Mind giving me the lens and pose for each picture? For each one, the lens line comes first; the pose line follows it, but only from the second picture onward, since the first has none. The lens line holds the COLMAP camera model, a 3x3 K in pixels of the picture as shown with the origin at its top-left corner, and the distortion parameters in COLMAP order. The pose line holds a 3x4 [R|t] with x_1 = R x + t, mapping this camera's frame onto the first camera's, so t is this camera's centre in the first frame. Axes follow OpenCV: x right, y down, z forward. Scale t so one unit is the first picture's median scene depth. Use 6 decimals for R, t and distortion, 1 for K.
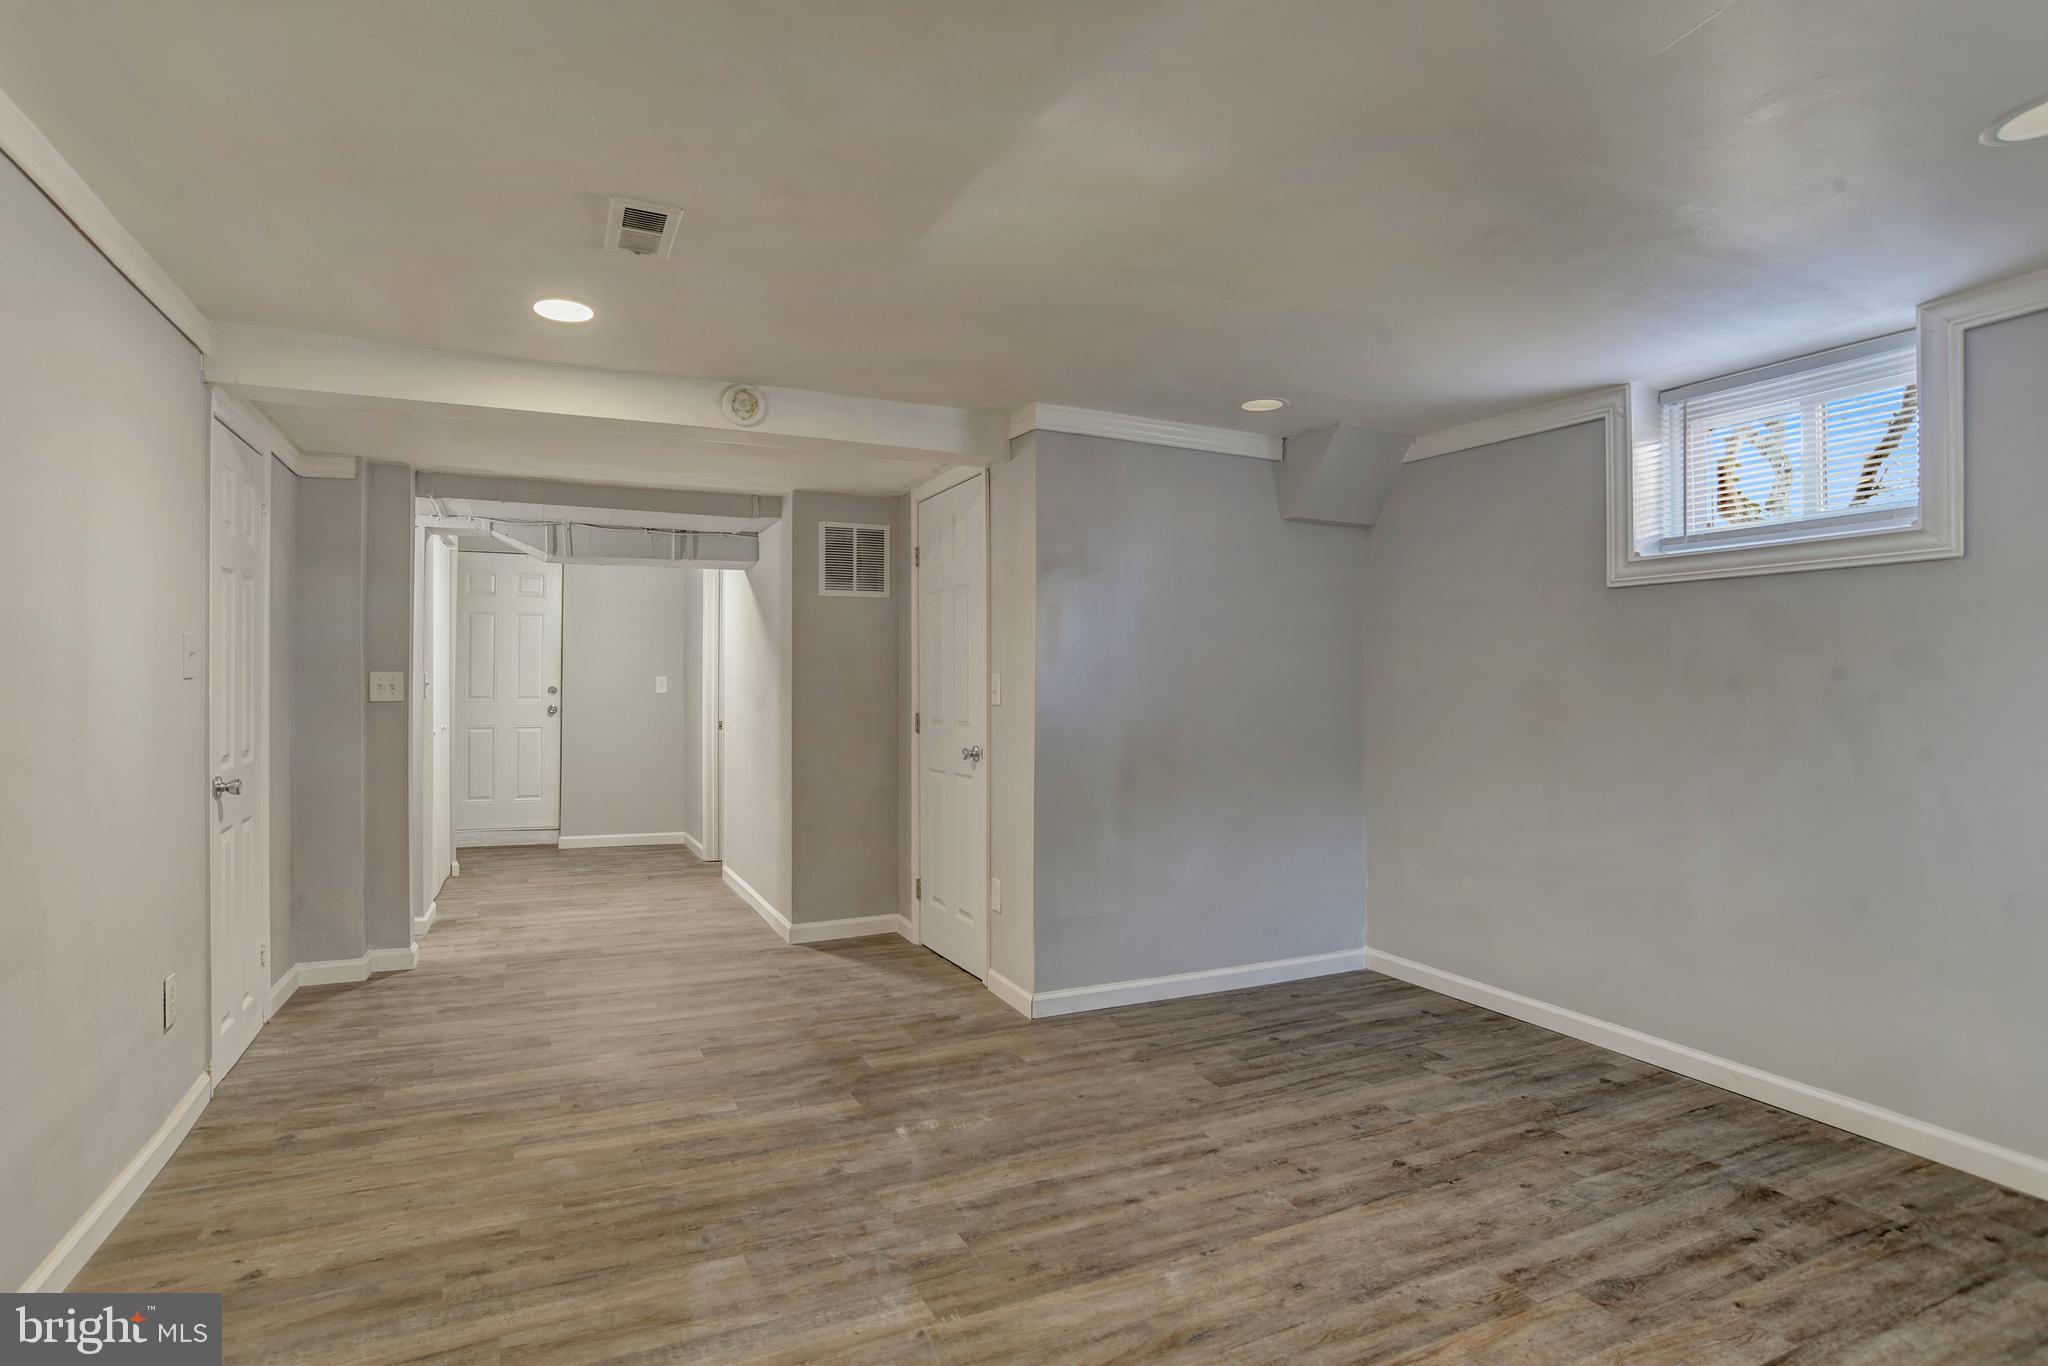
lens RADIAL K [[1037.3, 0, 1015.2], [0, 1037.3, 694.1], [0, 0, 1]] dist [-0.077646, 0.047854]
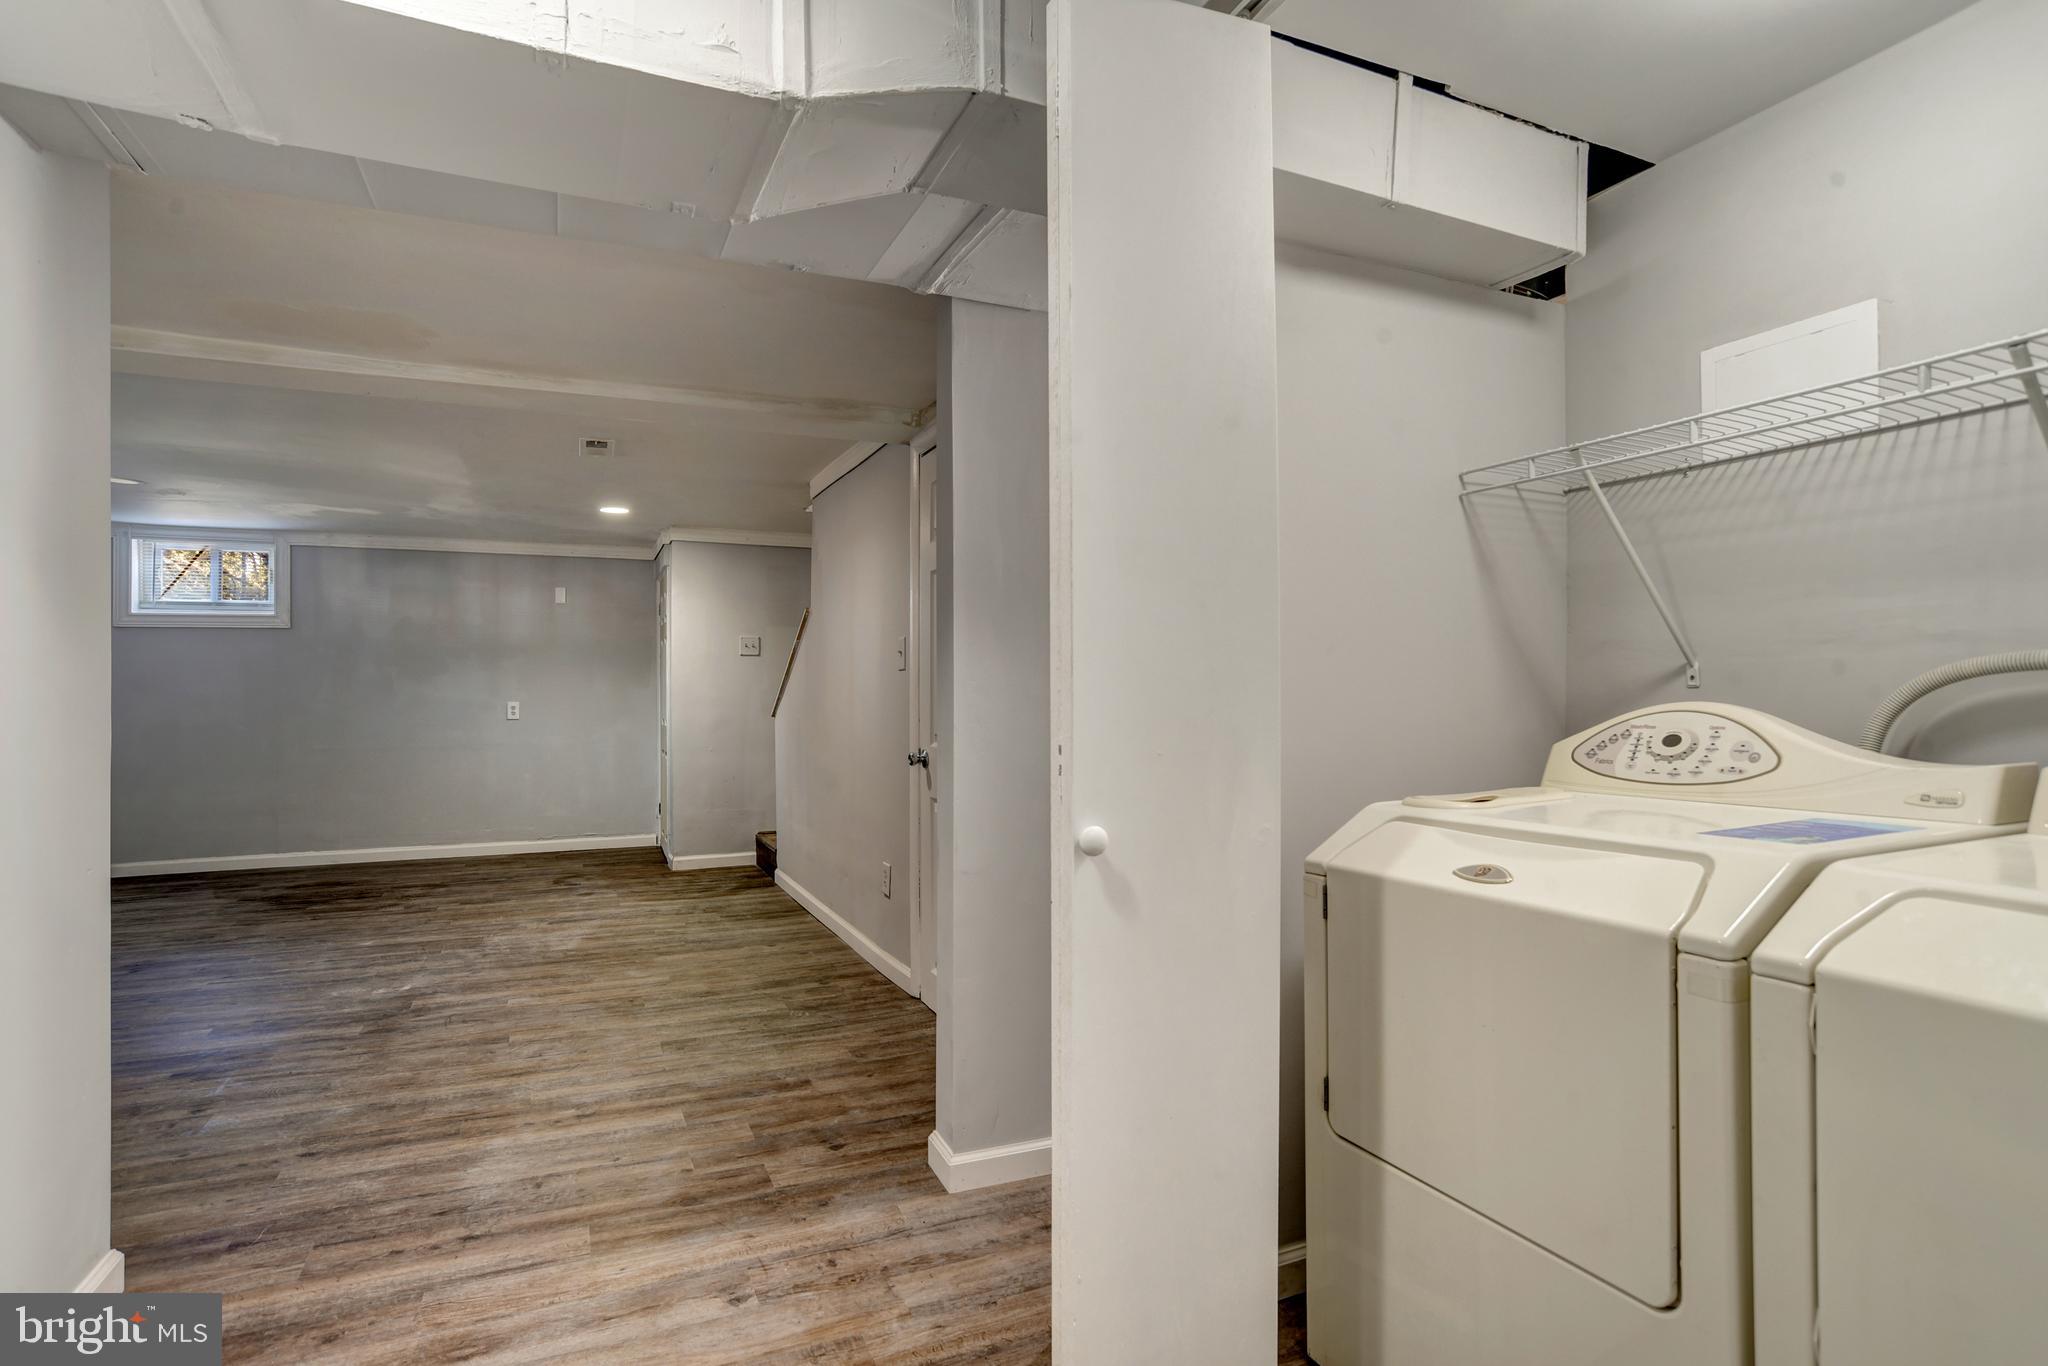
lens RADIAL K [[1037.3, 0, 1015.2], [0, 1037.3, 694.1], [0, 0, 1]] dist [-0.077646, 0.047854]
pose [[-0.999613, 0.001727, 0.027778, -0.923914], [0.001877, 0.999984, 0.005355, 0.010032], [-0.027768, 0.005405, -0.999600, 2.200564]]
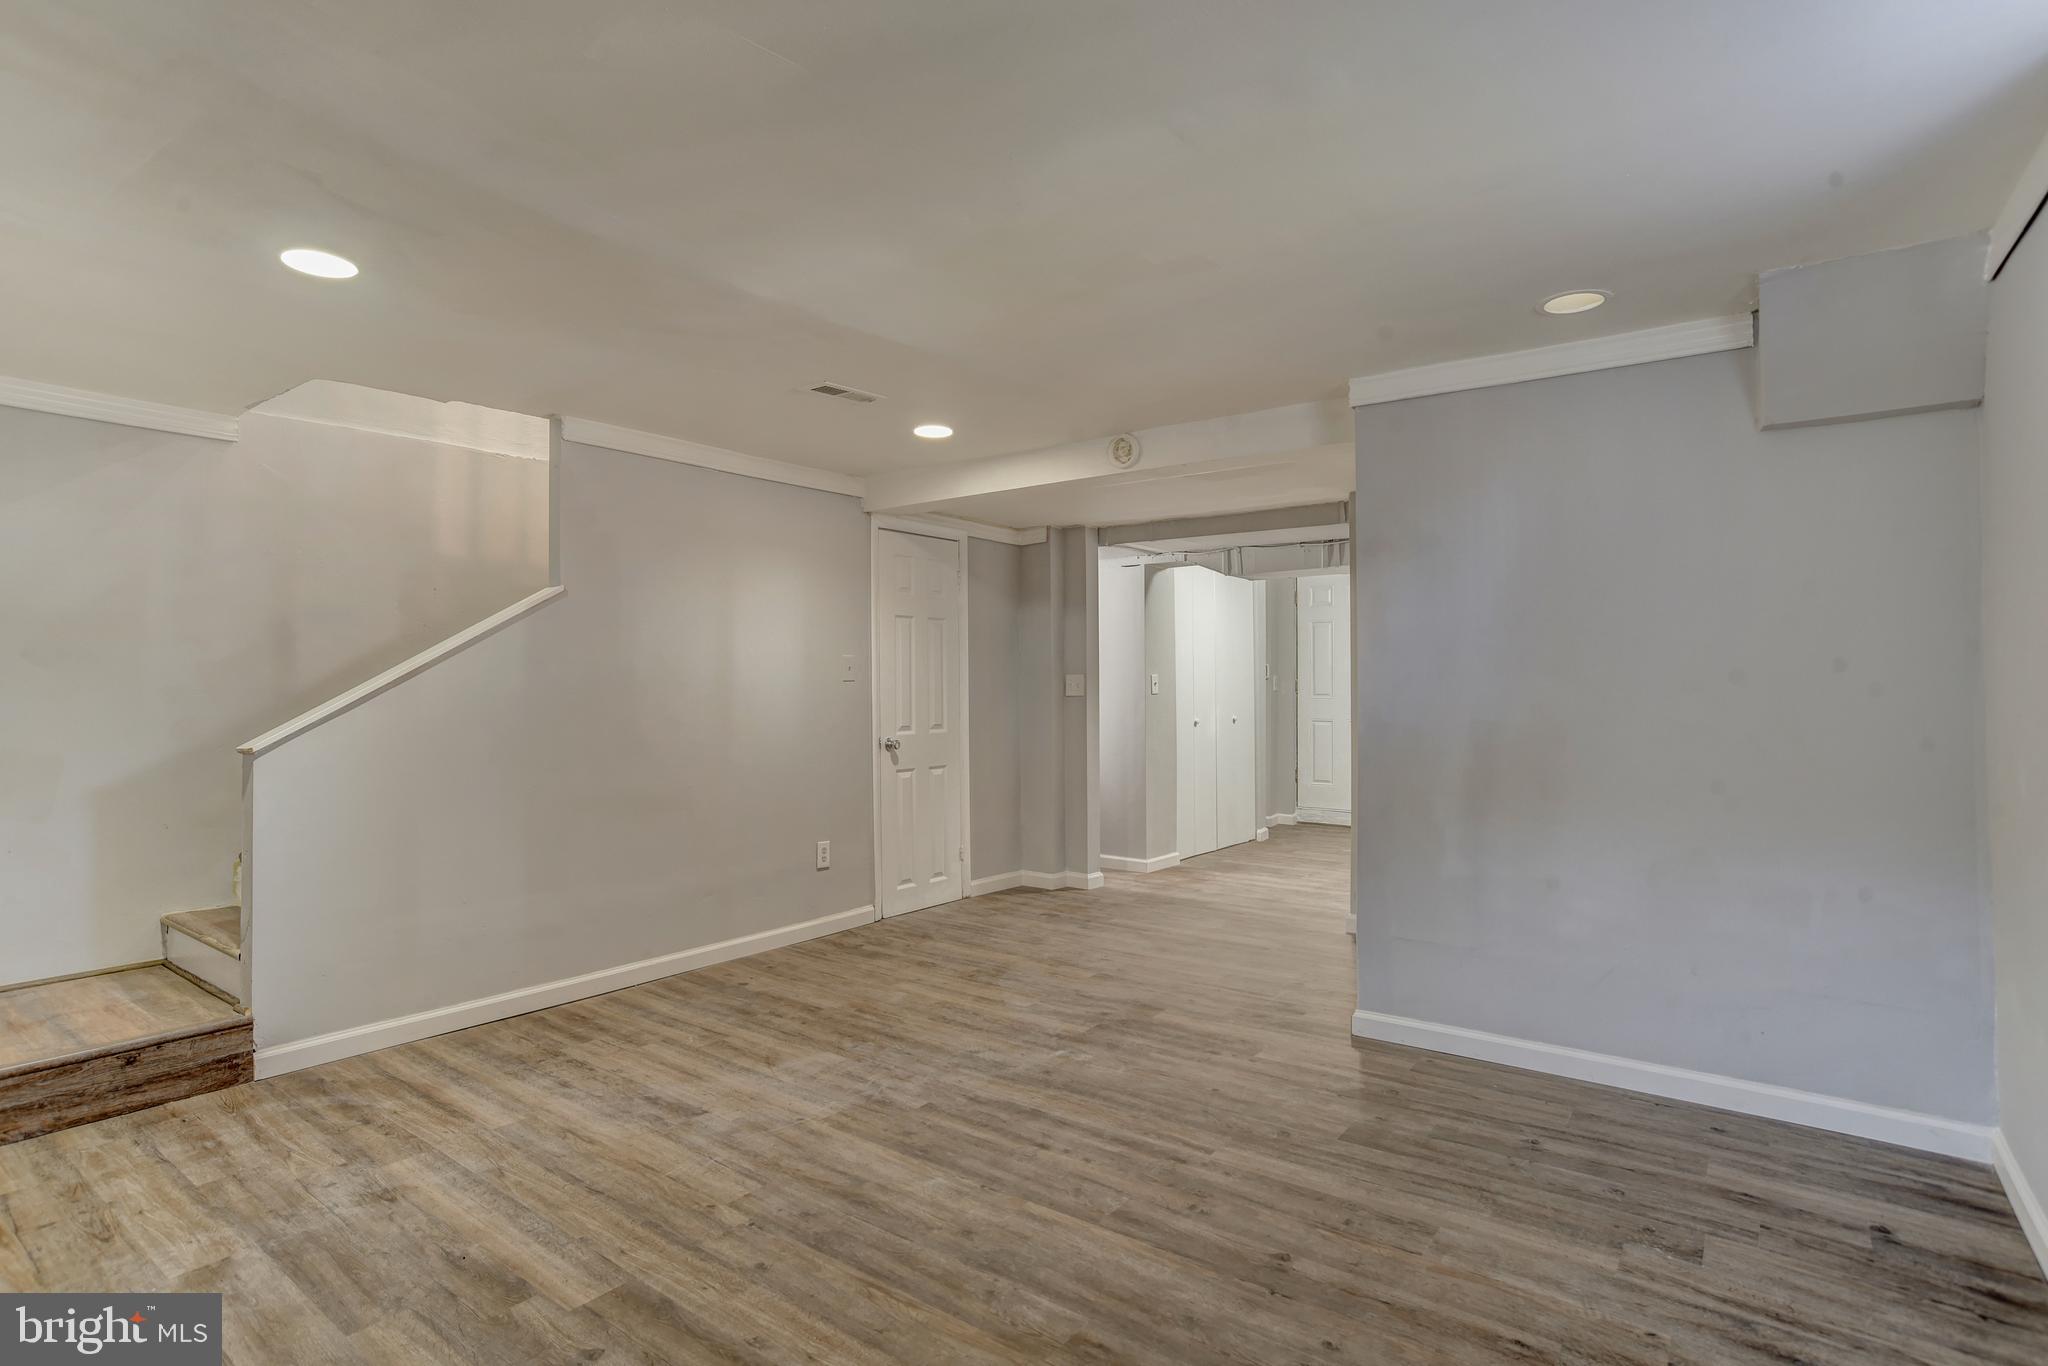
lens RADIAL K [[1037.3, 0, 1015.2], [0, 1037.3, 694.1], [0, 0, 1]] dist [-0.077646, 0.047854]
pose [[0.460658, 0.000137, -0.887578, 0.860841], [-0.000411, 1.000000, -0.000059, 0.006831], [0.887578, 0.000392, 0.460658, 0.368863]]
